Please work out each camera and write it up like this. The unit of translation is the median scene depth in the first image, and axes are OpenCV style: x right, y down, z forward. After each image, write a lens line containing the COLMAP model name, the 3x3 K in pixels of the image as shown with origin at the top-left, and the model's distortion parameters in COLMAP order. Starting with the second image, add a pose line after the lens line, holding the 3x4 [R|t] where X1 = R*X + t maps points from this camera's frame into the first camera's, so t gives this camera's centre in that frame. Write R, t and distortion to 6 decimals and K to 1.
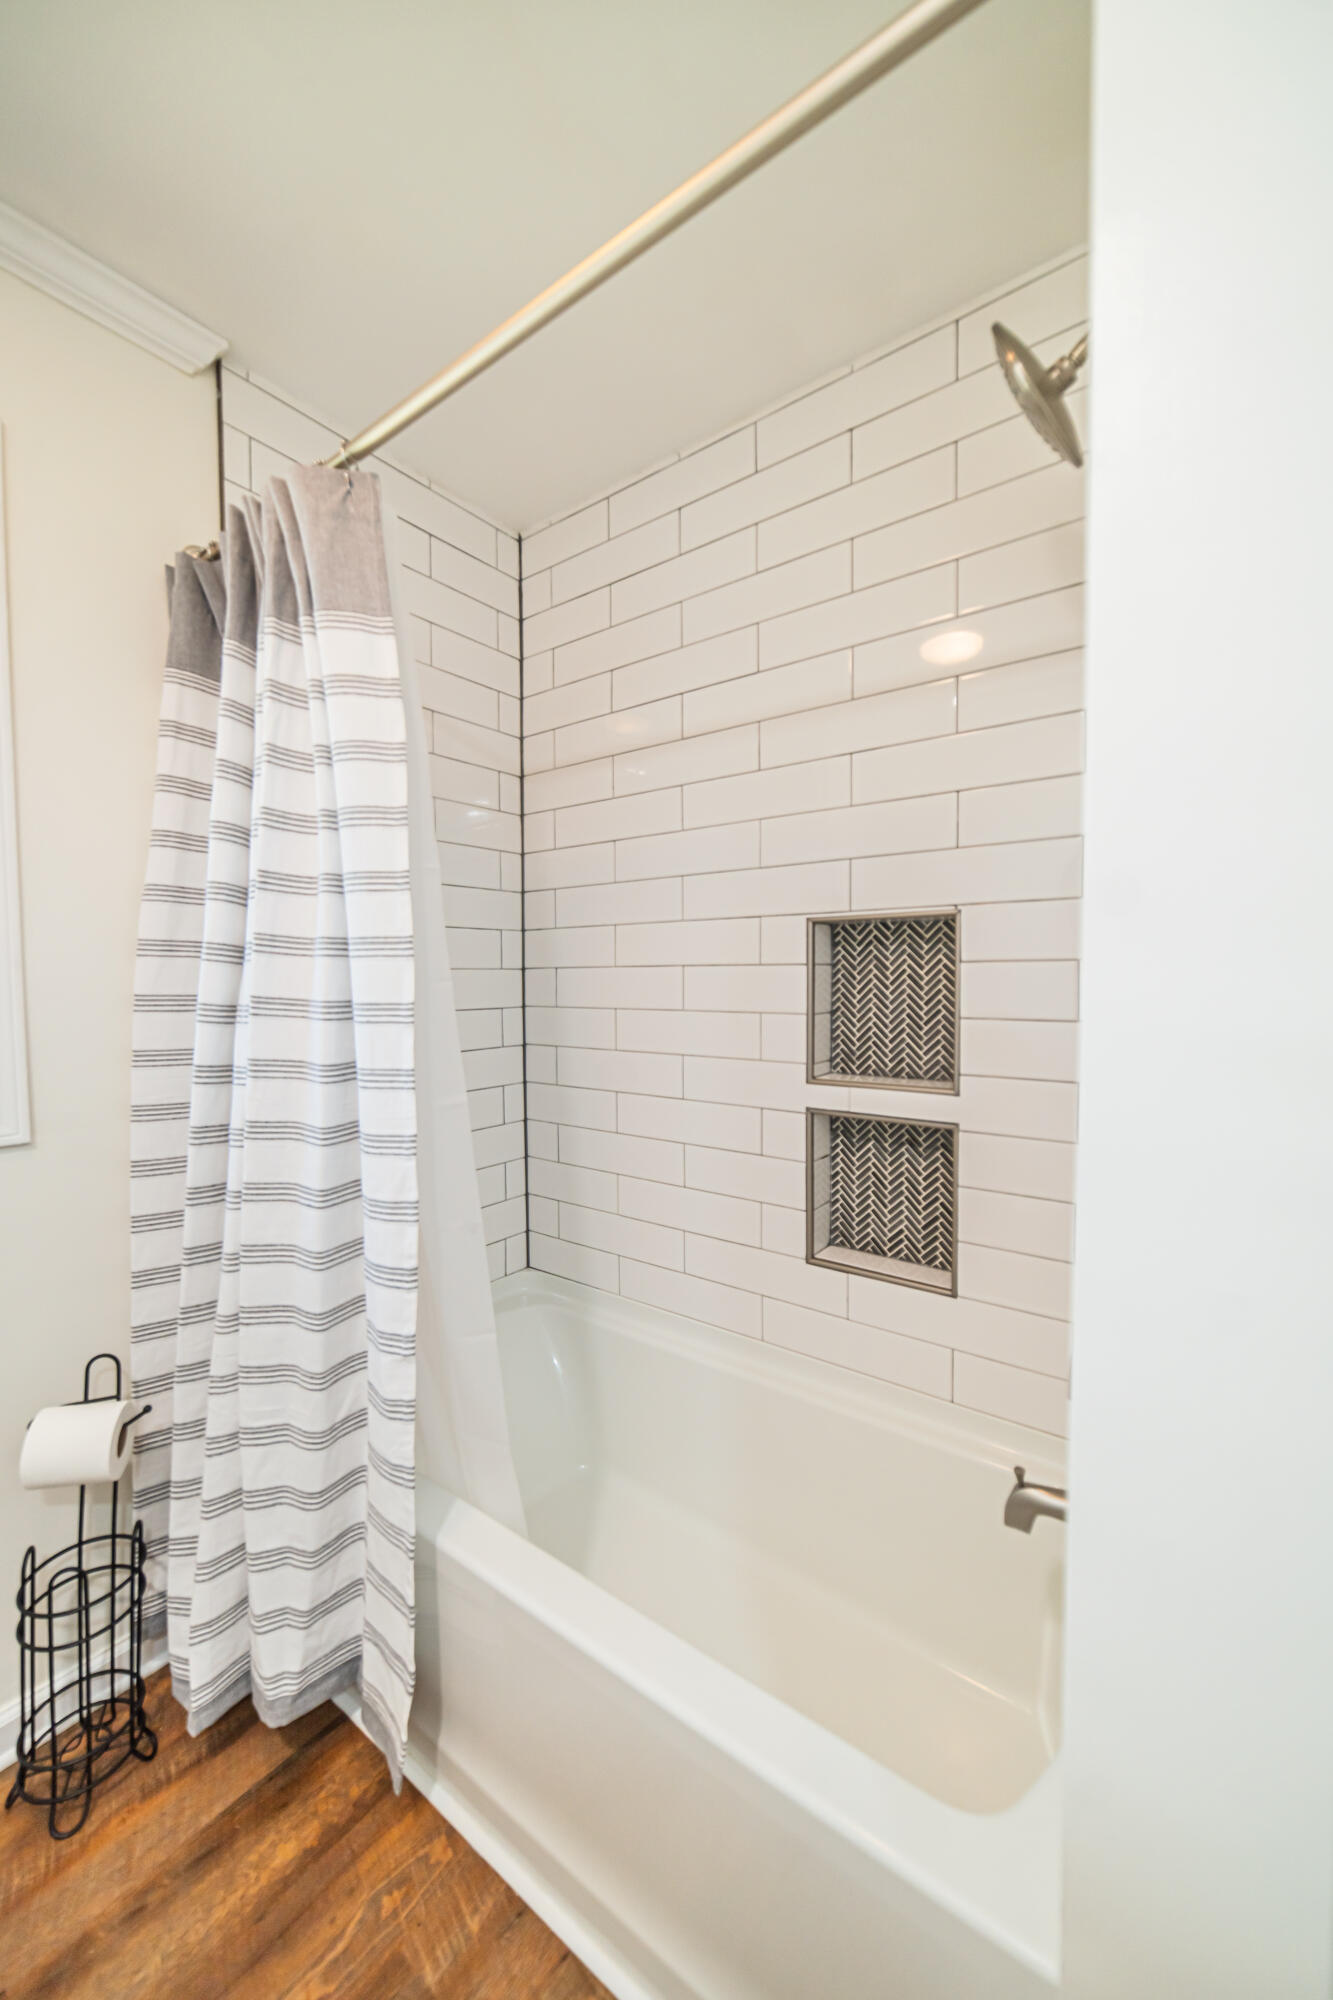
lens RADIAL K [[775.4, 0, 660.7], [0, 775.4, 986.6], [0, 0, 1]] dist [0.002465, 0.000502]
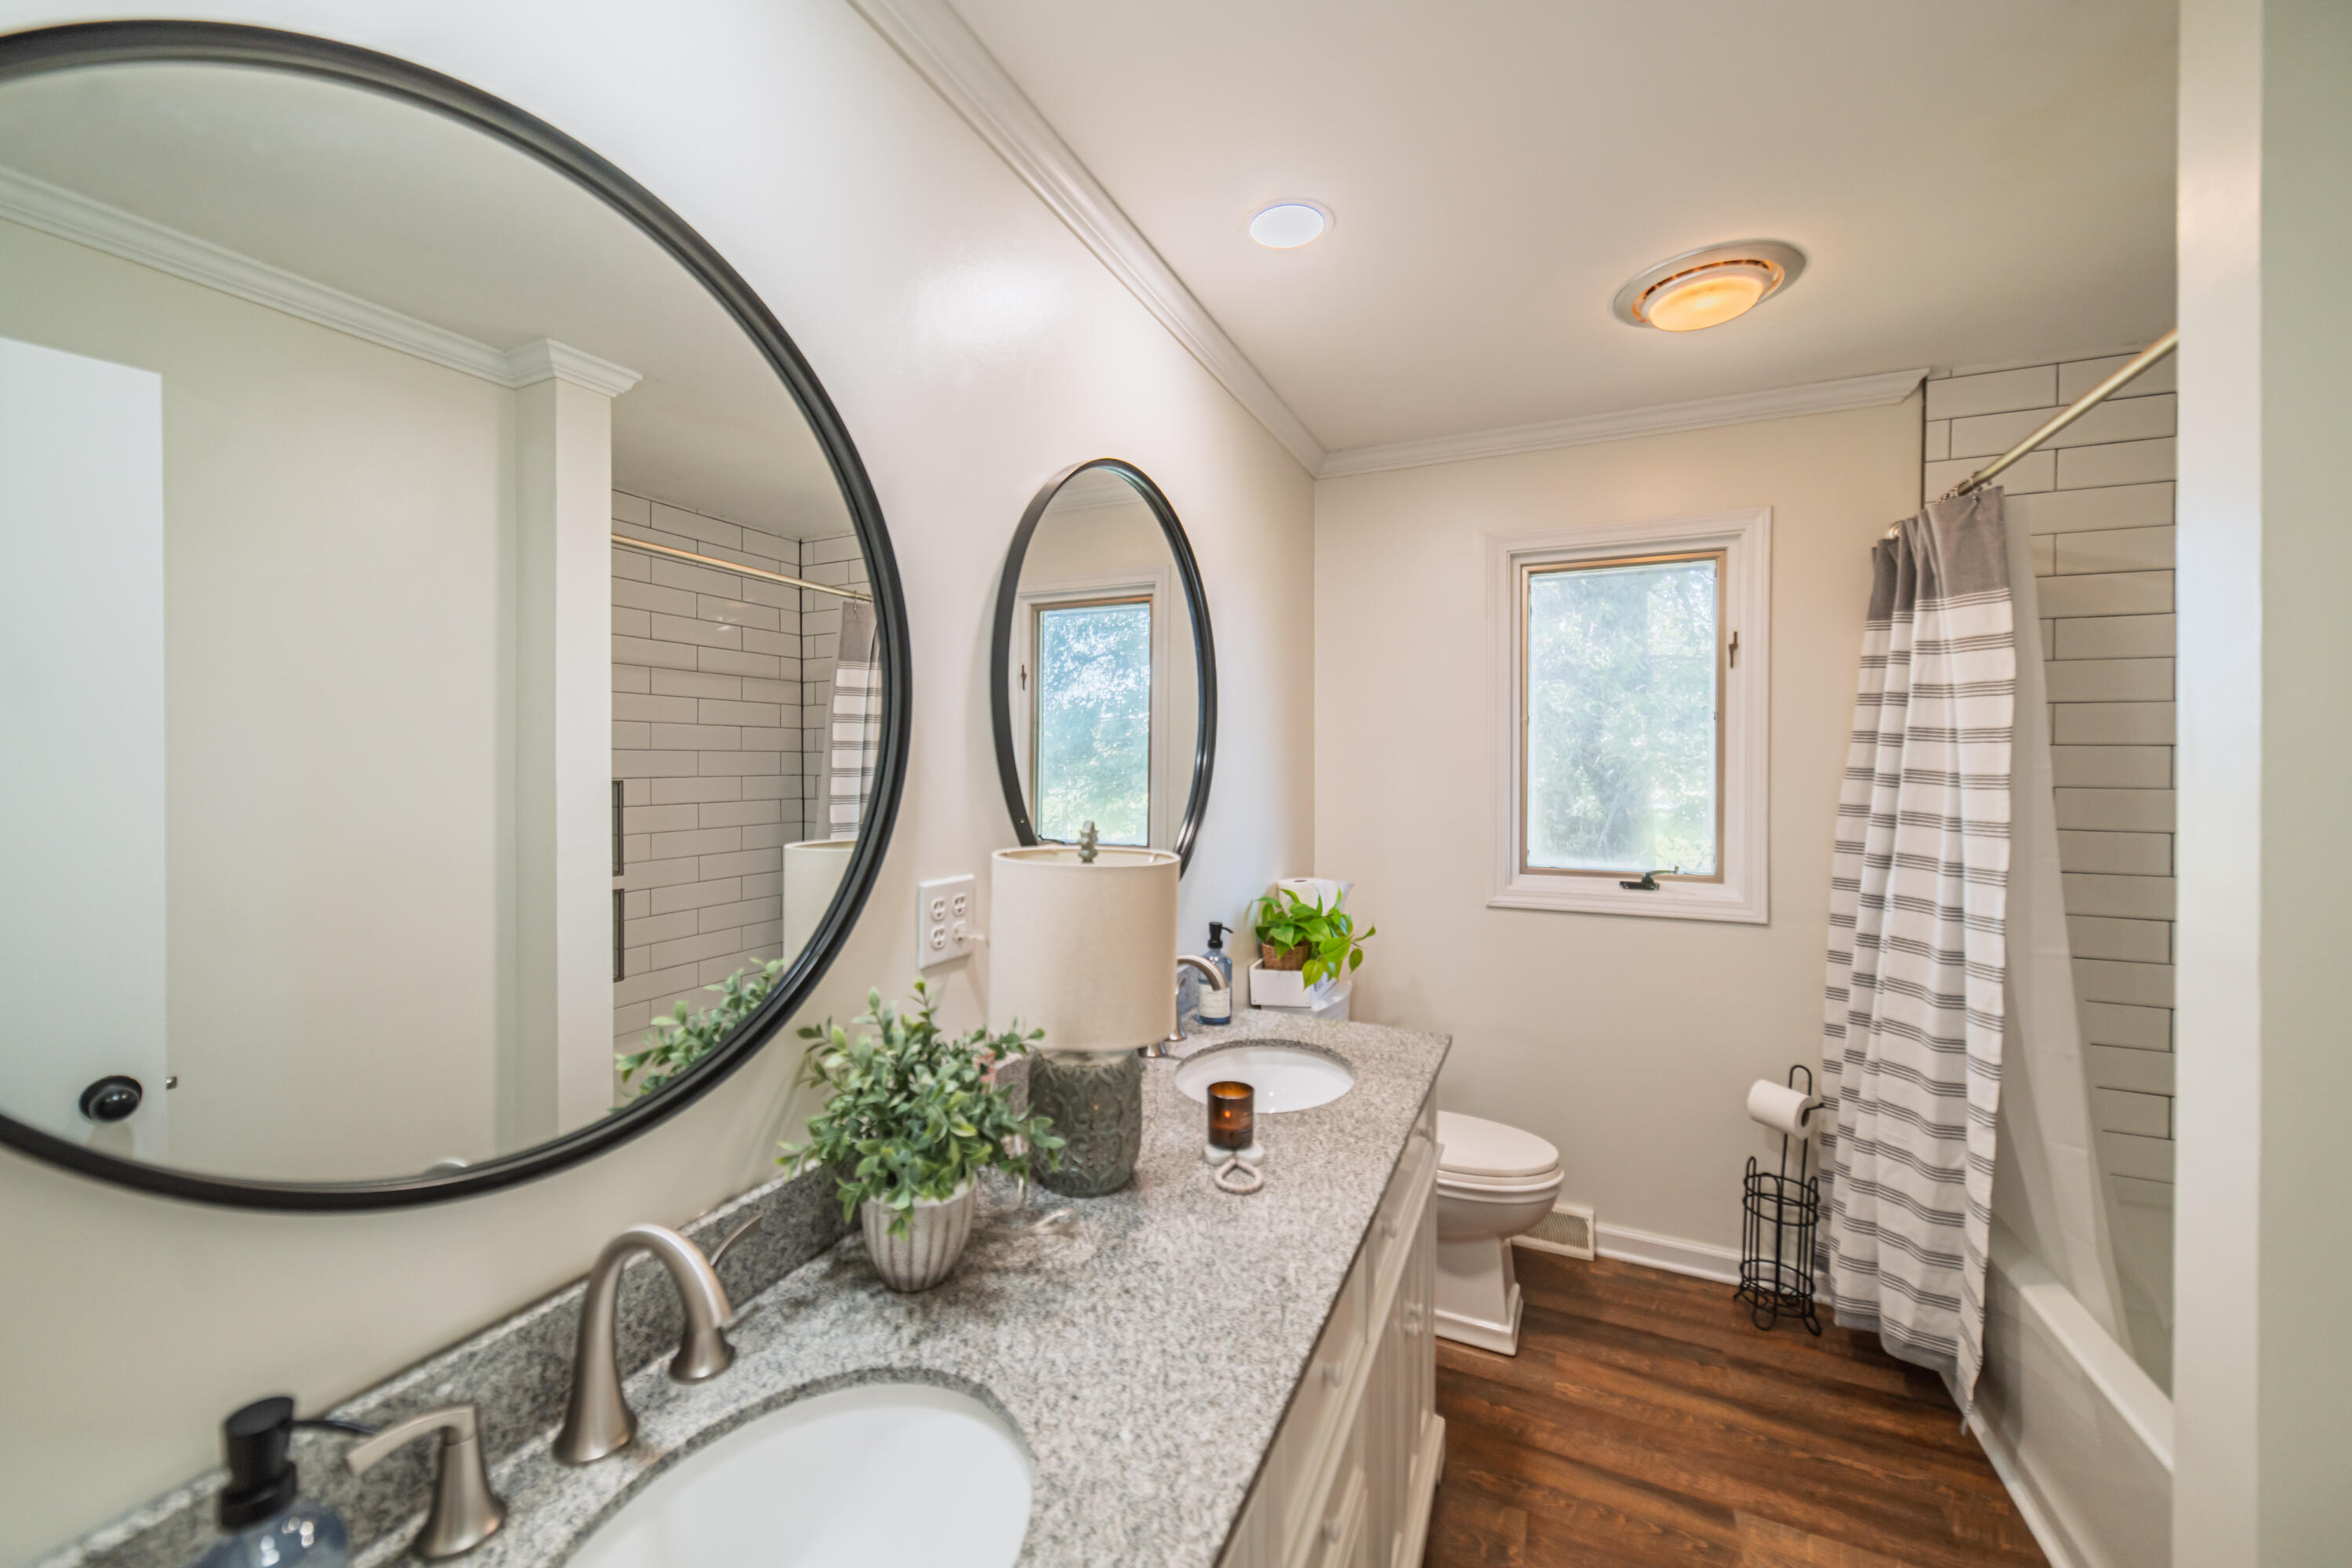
lens RADIAL K [[911.9, 0, 1163.9], [0, 911.9, 769.0], [0, 0, 1]] dist [0.002465, 0.000502]
pose [[0.225013, 0.023603, -0.974070, 0.846879], [-0.040861, 0.999056, 0.014769, -0.113775], [0.973499, 0.036478, 0.225765, -0.756545]]
